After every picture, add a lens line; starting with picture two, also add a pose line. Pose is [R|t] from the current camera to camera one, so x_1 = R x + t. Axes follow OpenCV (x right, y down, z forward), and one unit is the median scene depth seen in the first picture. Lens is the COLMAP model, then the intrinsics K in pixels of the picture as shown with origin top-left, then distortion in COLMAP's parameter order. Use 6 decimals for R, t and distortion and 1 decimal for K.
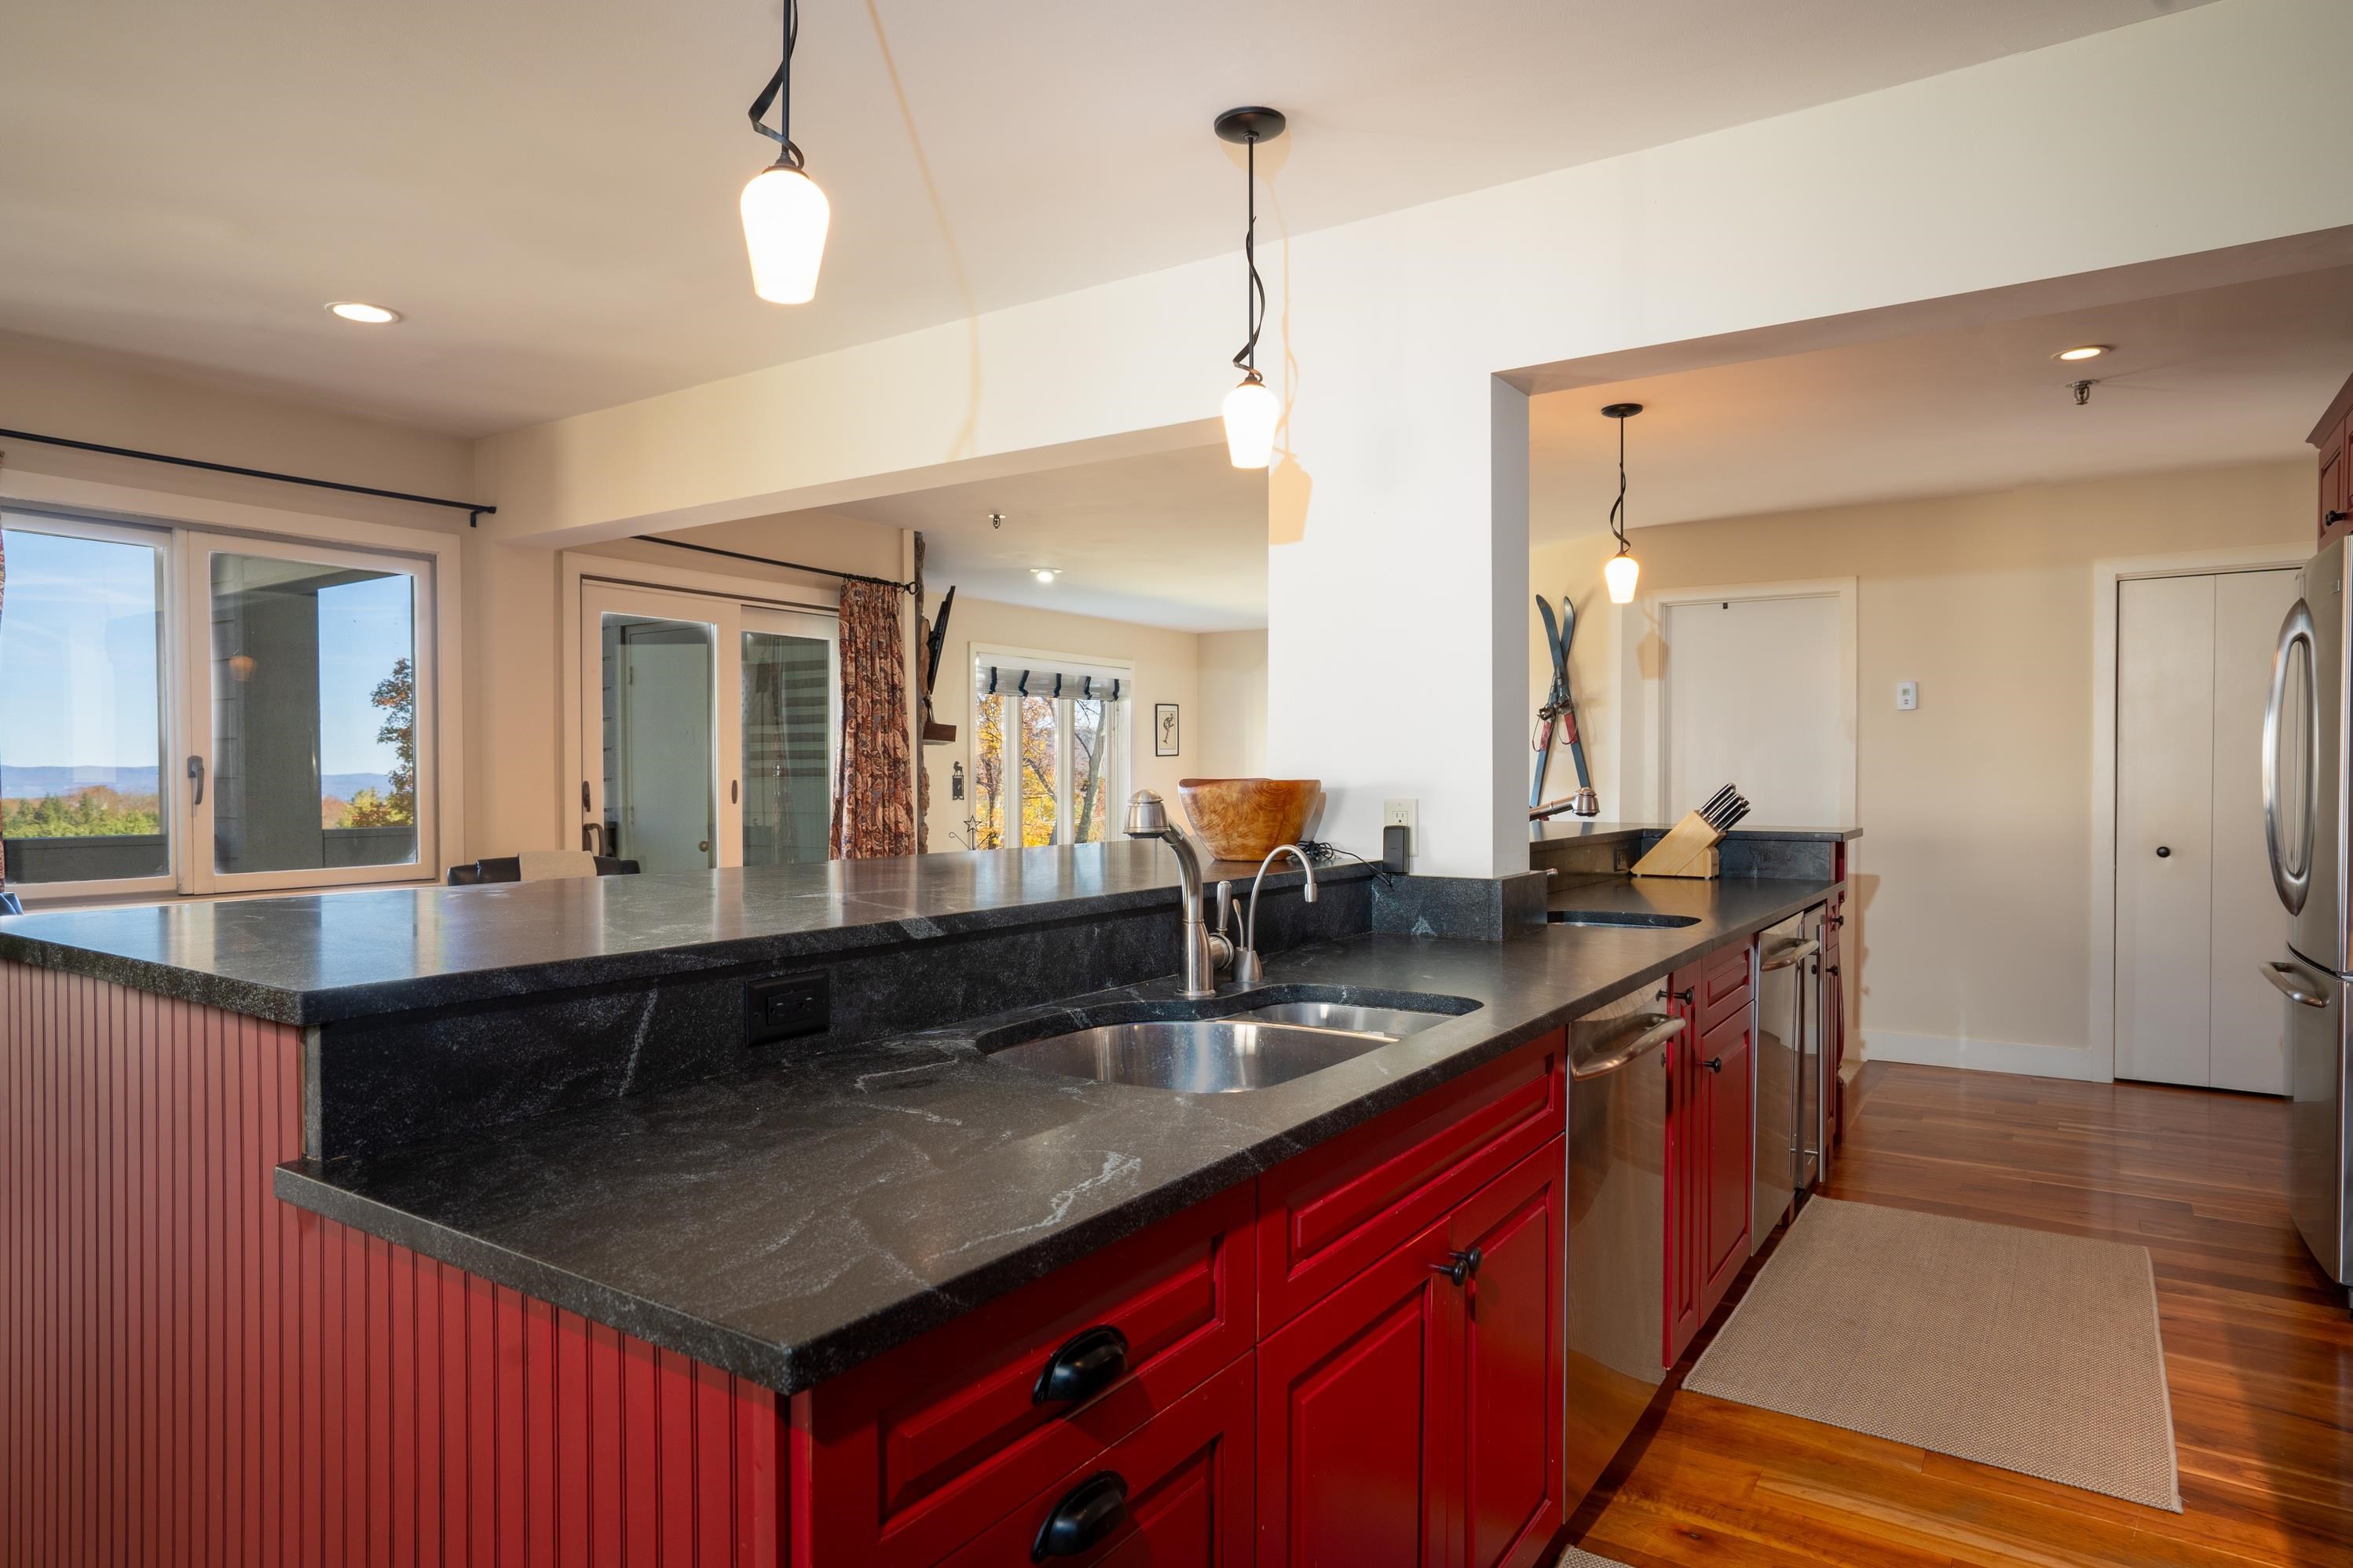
lens RADIAL K [[1361.9, 0, 1174.2], [0, 1361.9, 784.0], [0, 0, 1]] dist [0.000069, 0.000001]
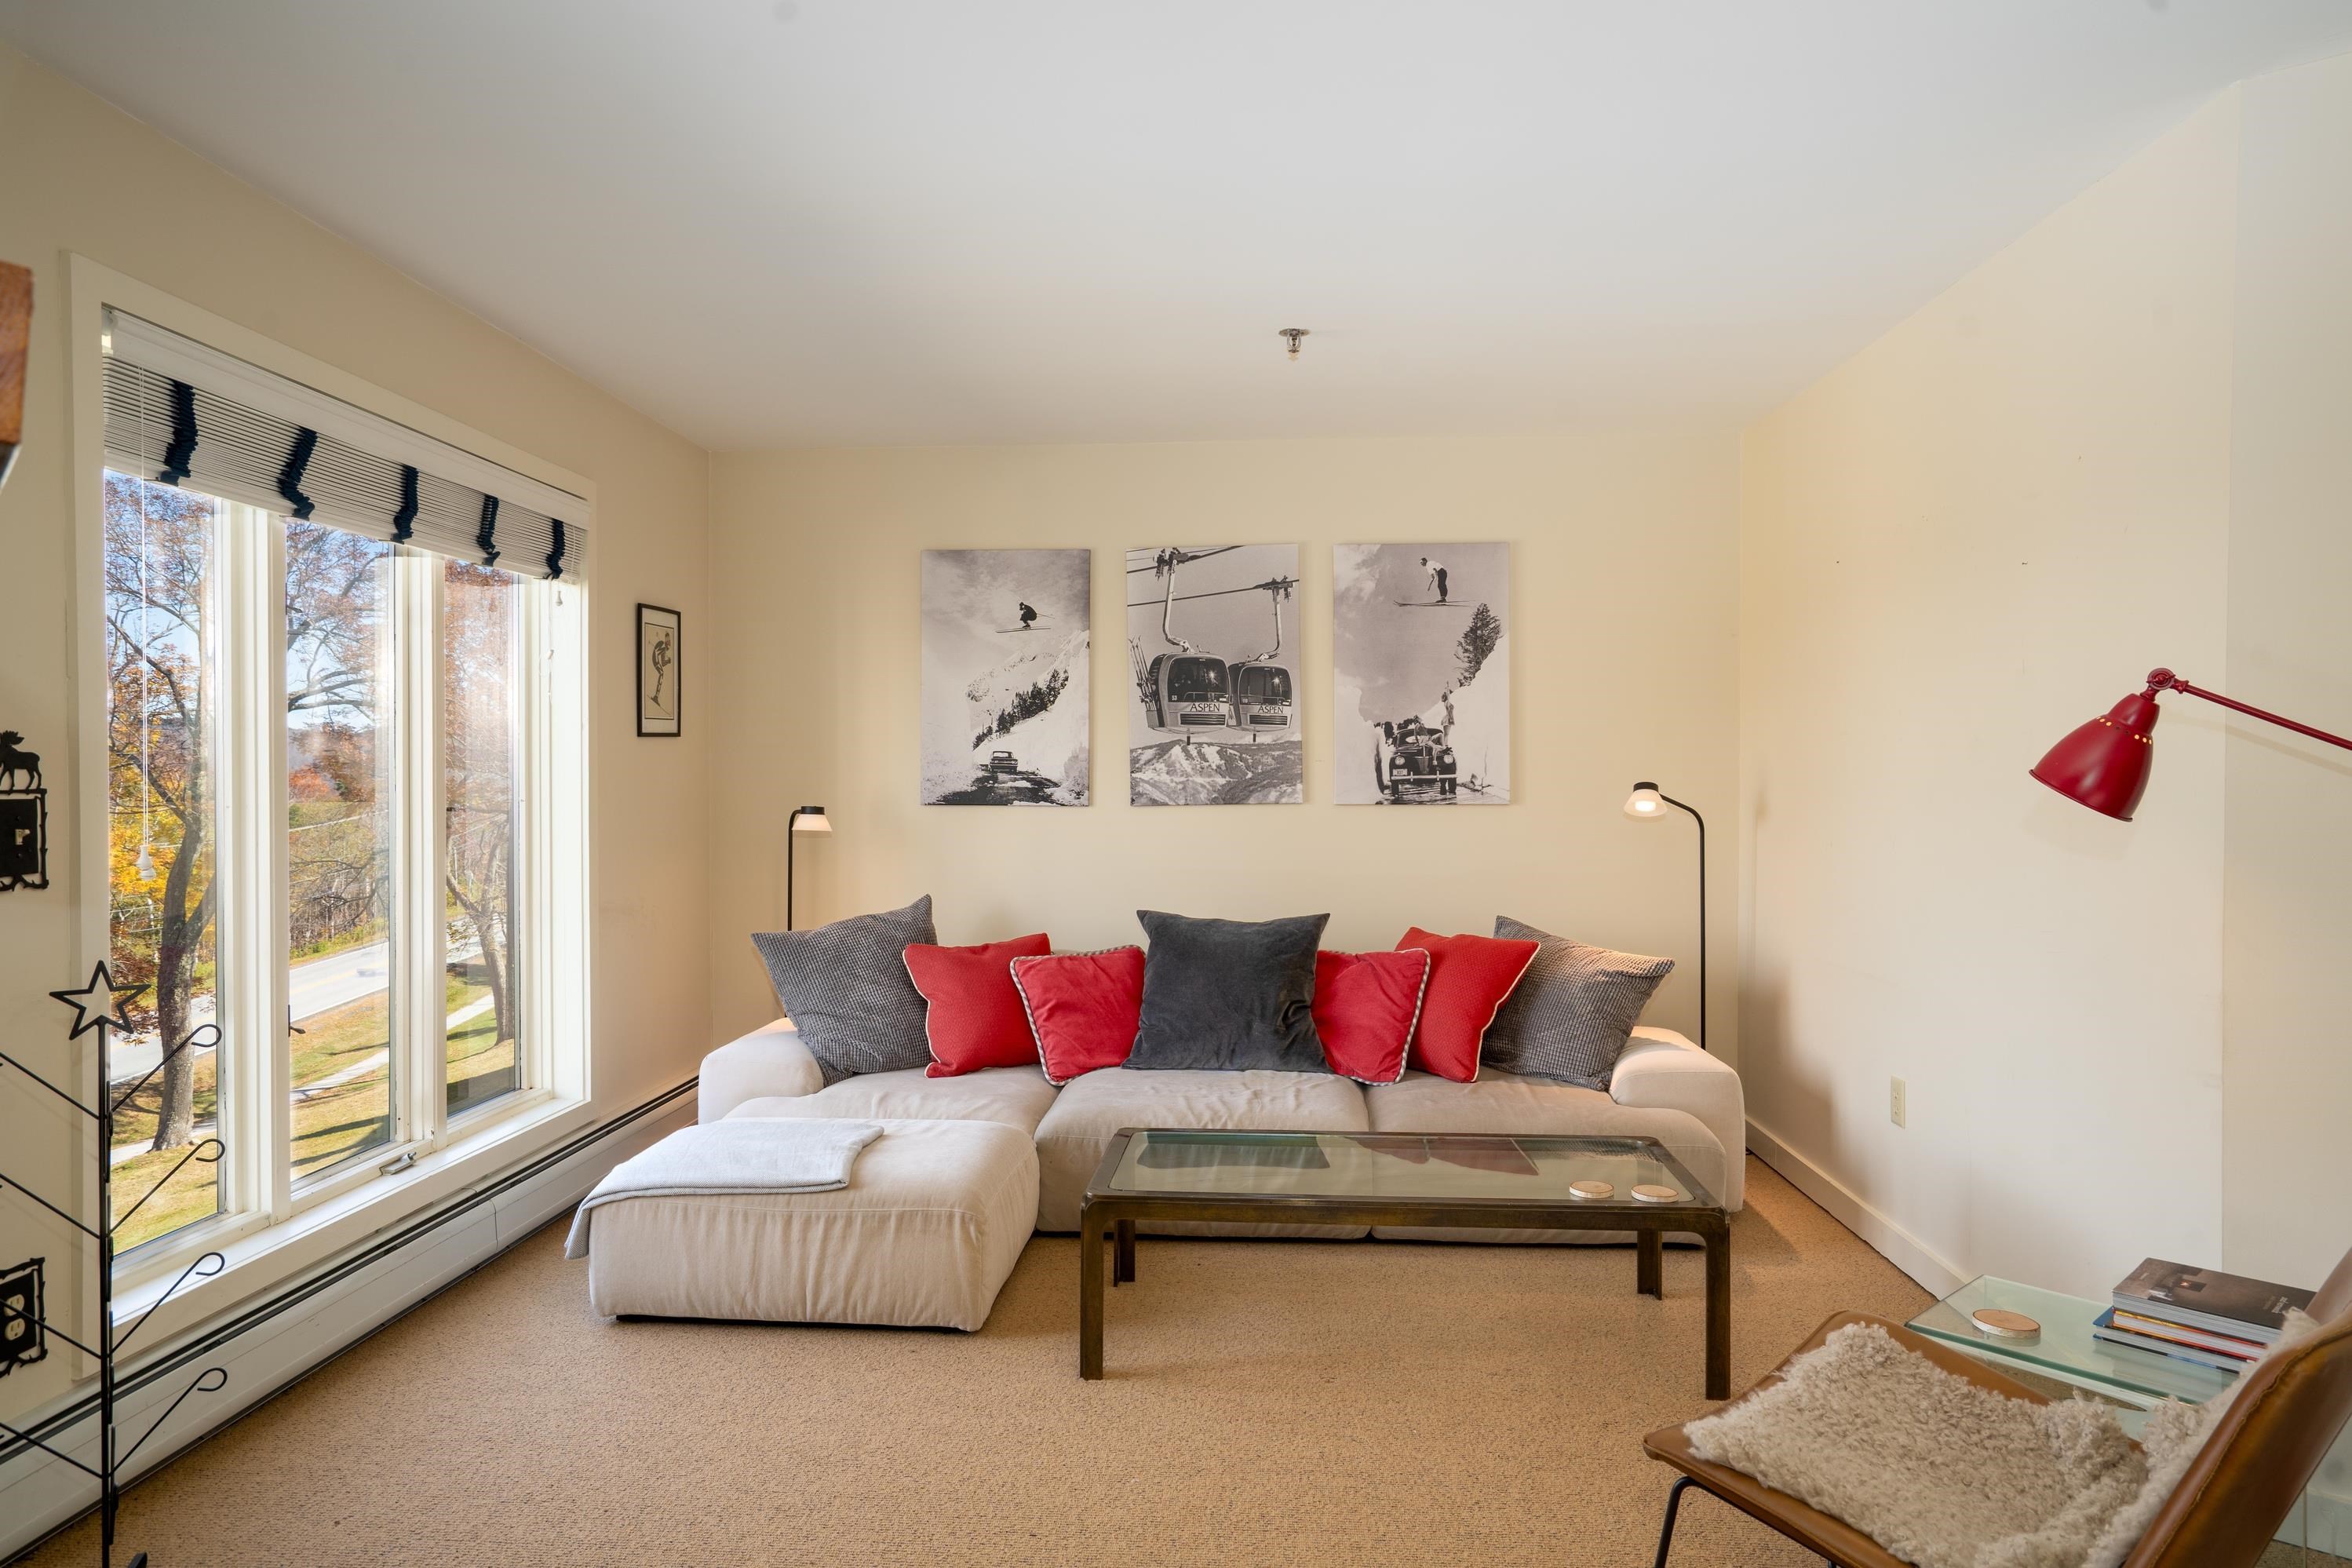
lens RADIAL K [[1463.3, 0, 1175.7], [0, 1463.3, 785.8], [0, 0, 1]] dist [-0.003928, -0.001117]
pose [[0.870791, -0.002571, 0.491646, -0.099620], [0.003831, 0.999991, -0.001555, -0.004020], [-0.491638, 0.003238, 0.870794, 0.627161]]
